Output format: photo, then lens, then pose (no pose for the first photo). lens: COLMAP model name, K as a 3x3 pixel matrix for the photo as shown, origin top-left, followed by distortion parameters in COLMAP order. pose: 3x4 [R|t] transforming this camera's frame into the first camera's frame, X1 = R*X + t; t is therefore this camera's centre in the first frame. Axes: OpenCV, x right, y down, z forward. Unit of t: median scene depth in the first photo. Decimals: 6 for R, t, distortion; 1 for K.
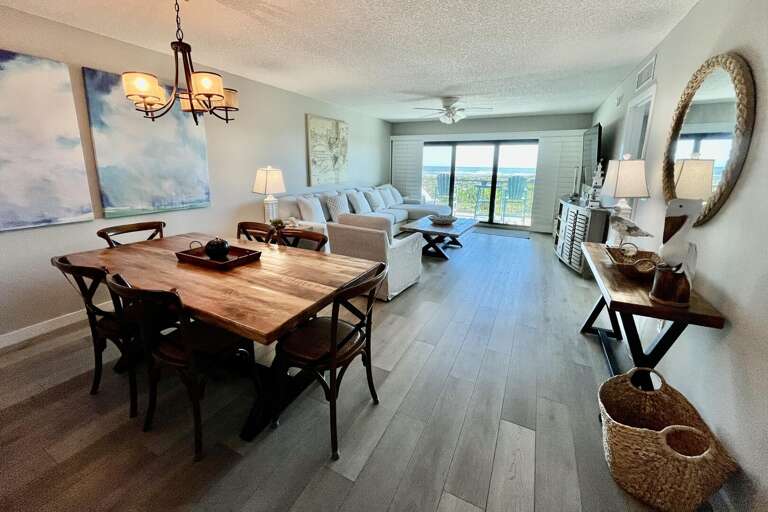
lens RADIAL K [[311.1, 0, 380.8], [0, 311.1, 223.2], [0, 0, 1]] dist [-0.003047, -0.000073]
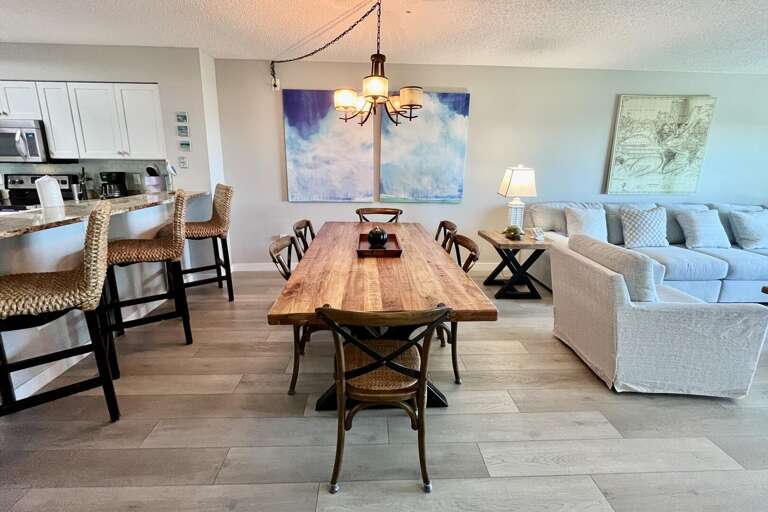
lens RADIAL K [[311.1, 0, 373.3], [0, 311.1, 224.2], [0, 0, 1]] dist [-0.003047, -0.000073]
pose [[0.487145, 0.169879, -0.856639, 0.169442], [-0.168134, 0.980792, 0.098887, -0.030206], [0.856984, 0.095858, 0.506350, 0.179848]]
